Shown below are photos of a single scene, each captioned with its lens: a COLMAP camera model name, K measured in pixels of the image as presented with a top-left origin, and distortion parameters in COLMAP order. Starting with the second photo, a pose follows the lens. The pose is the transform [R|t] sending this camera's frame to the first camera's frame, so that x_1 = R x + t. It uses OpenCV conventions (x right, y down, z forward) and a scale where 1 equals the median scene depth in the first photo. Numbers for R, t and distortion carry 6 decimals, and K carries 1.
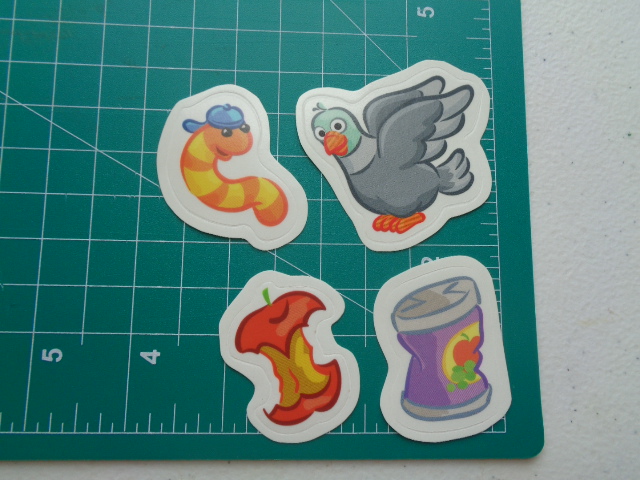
lens RADIAL K [[460.3, 0, 323.4], [0, 460.3, 241.7], [0, 0, 1]] dist [-0.015289, 0.003180]
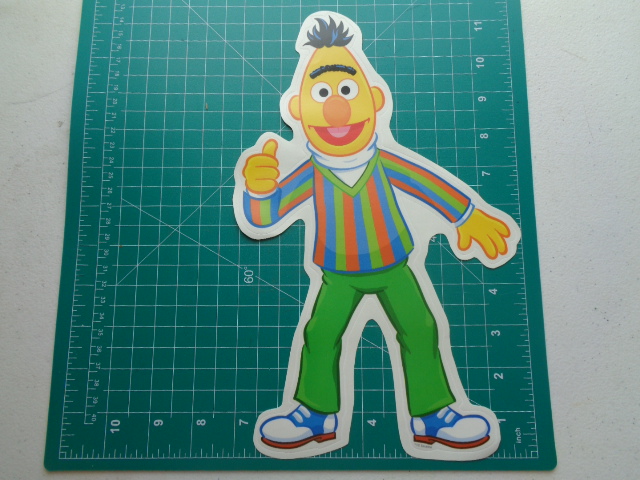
lens RADIAL K [[460.3, 0, 322.2], [0, 460.3, 239.6], [0, 0, 1]] dist [-0.015289, 0.003180]
pose [[0.997268, -0.025772, -0.069231, -0.407186], [0.022425, 0.998562, -0.048699, -0.489270], [0.070386, 0.047014, 0.996411, -1.171724]]
